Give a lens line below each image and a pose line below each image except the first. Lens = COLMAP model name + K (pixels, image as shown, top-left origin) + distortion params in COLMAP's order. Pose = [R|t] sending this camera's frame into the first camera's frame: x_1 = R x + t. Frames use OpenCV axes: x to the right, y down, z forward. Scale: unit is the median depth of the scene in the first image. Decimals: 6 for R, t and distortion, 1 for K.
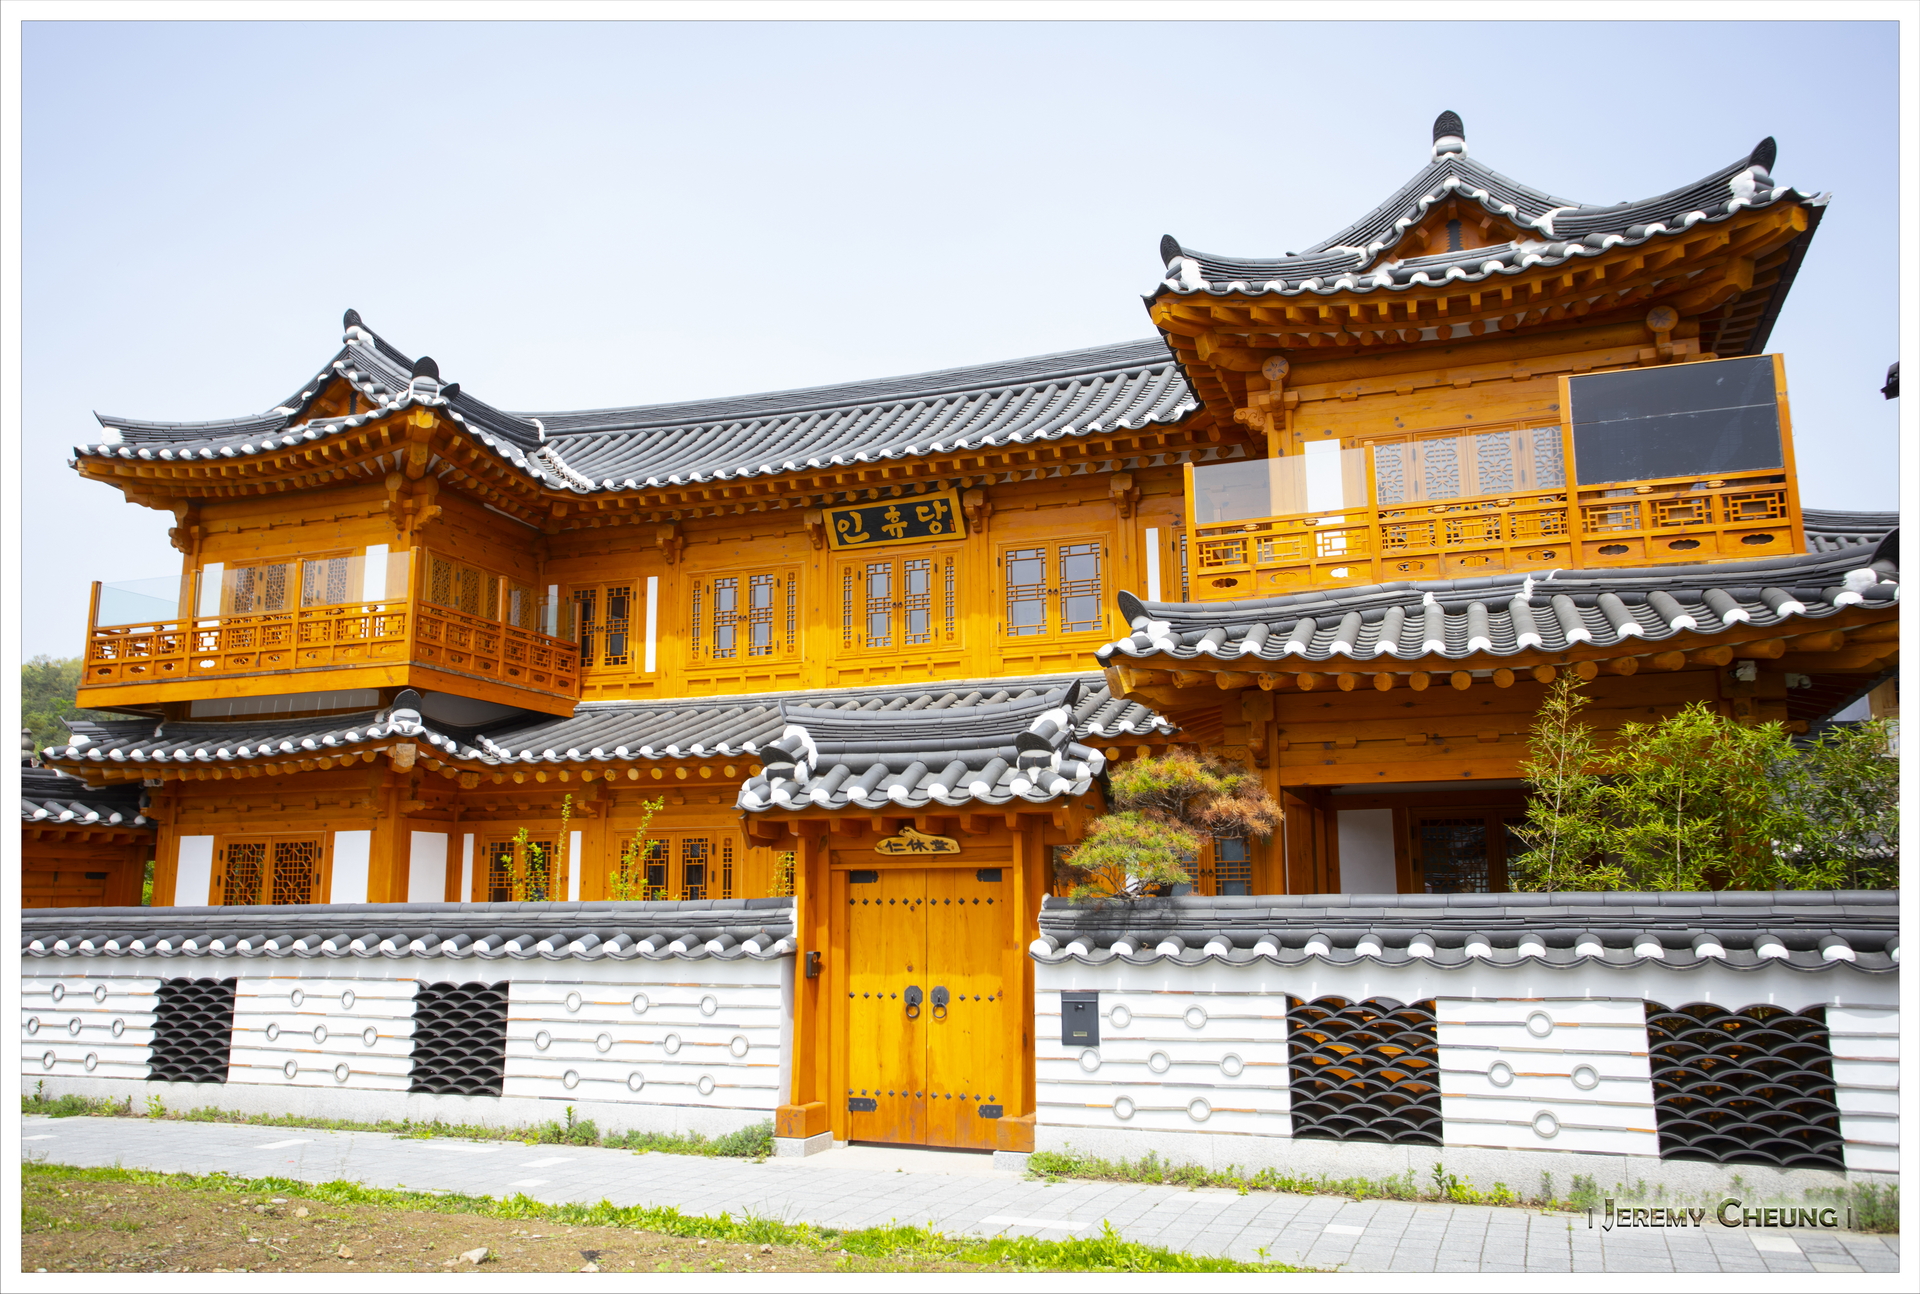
lens RADIAL K [[1625.6, 0, 960.5], [0, 1625.6, 644.8], [0, 0, 1]] dist [-0.013392, 0.039587]
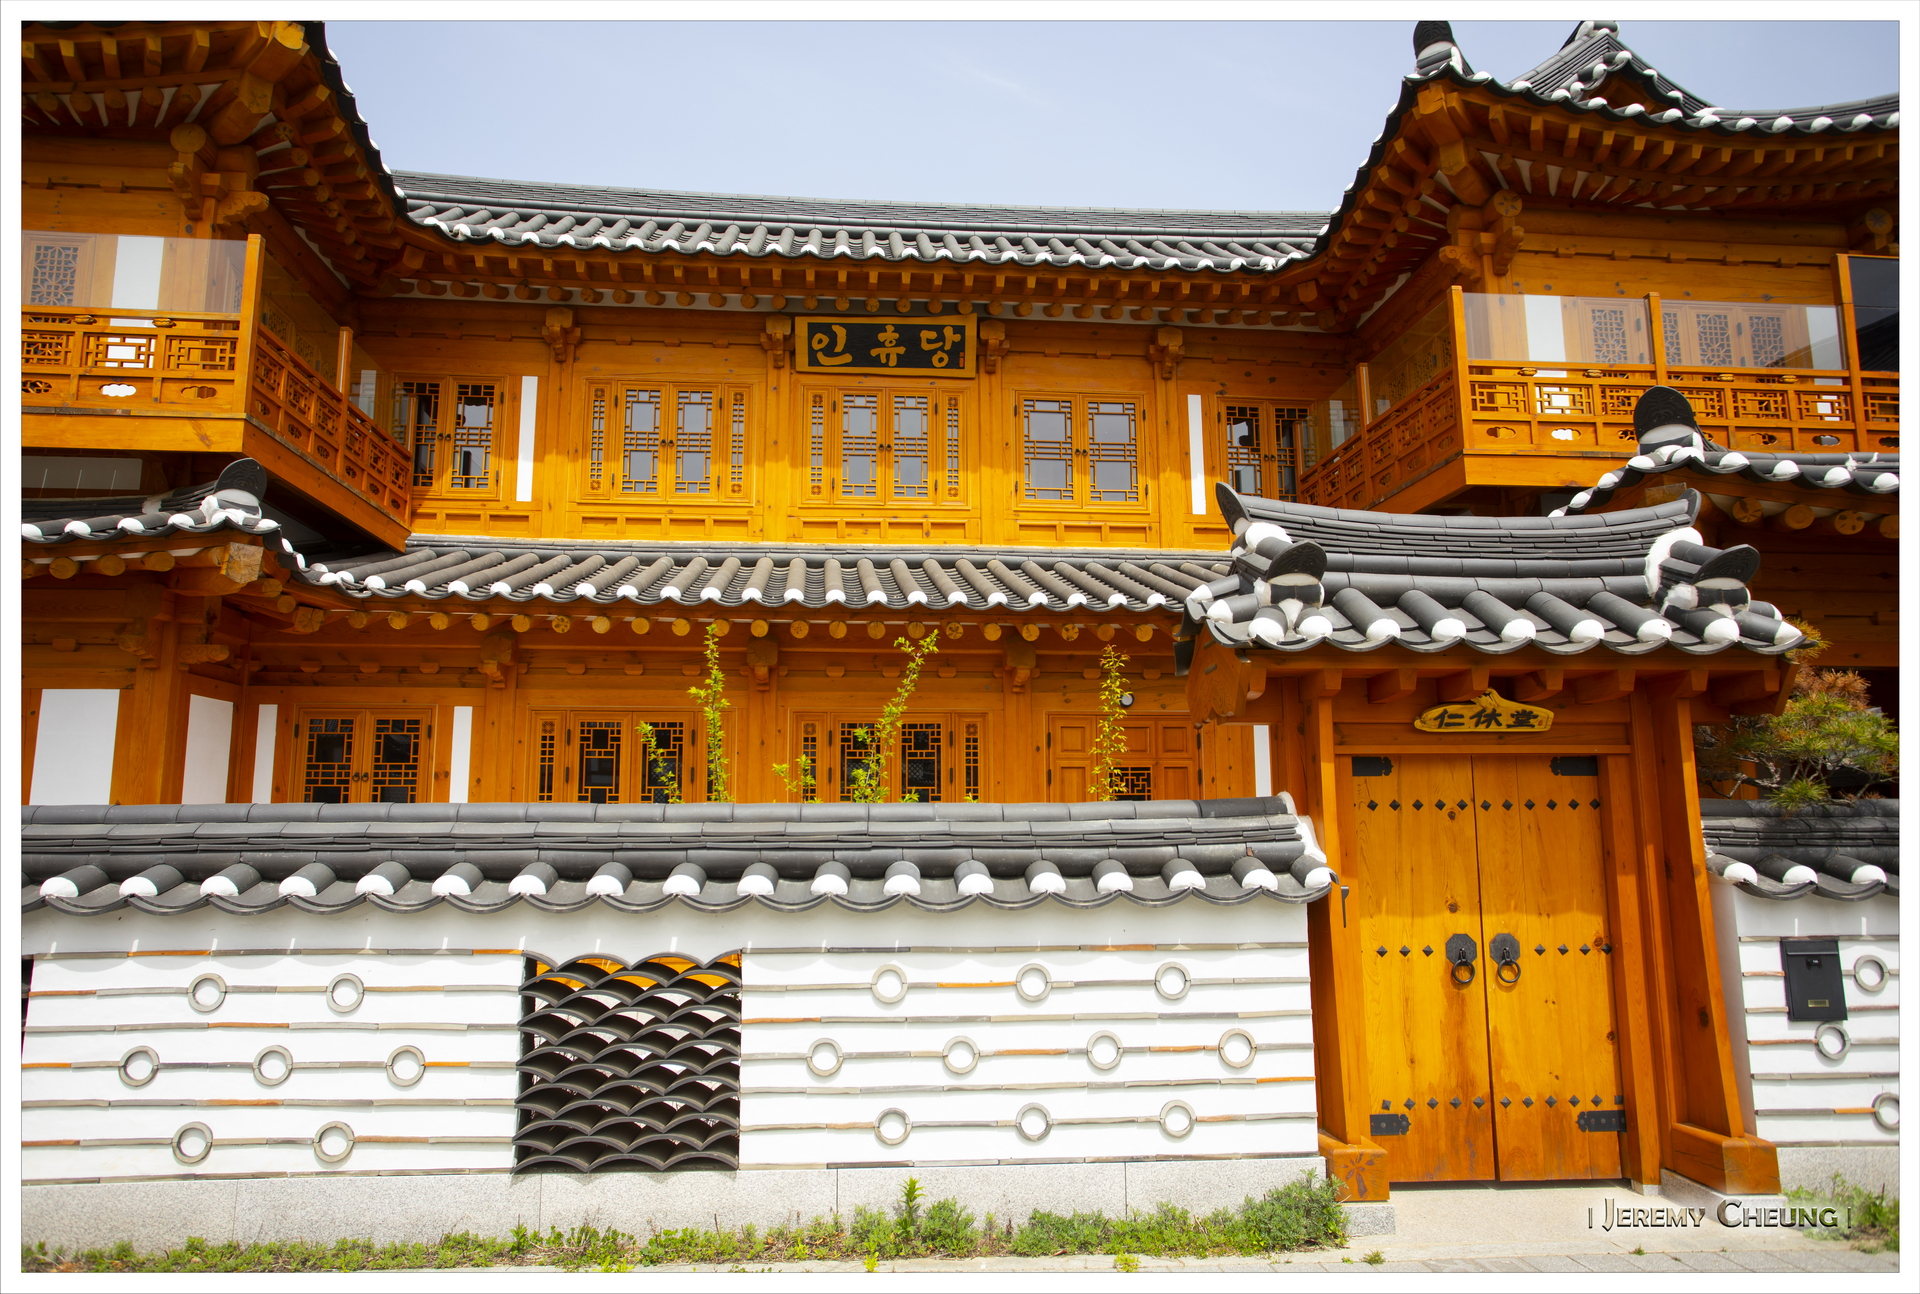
lens RADIAL K [[1247.2, 0, 956.4], [0, 1247.2, 657.5], [0, 0, 1]] dist [-0.043594, 0.039176]
pose [[0.888674, 0.062581, 0.454248, -0.352010], [-0.075161, 0.997125, 0.009669, 0.088517], [-0.452337, -0.042734, 0.890823, 0.527358]]
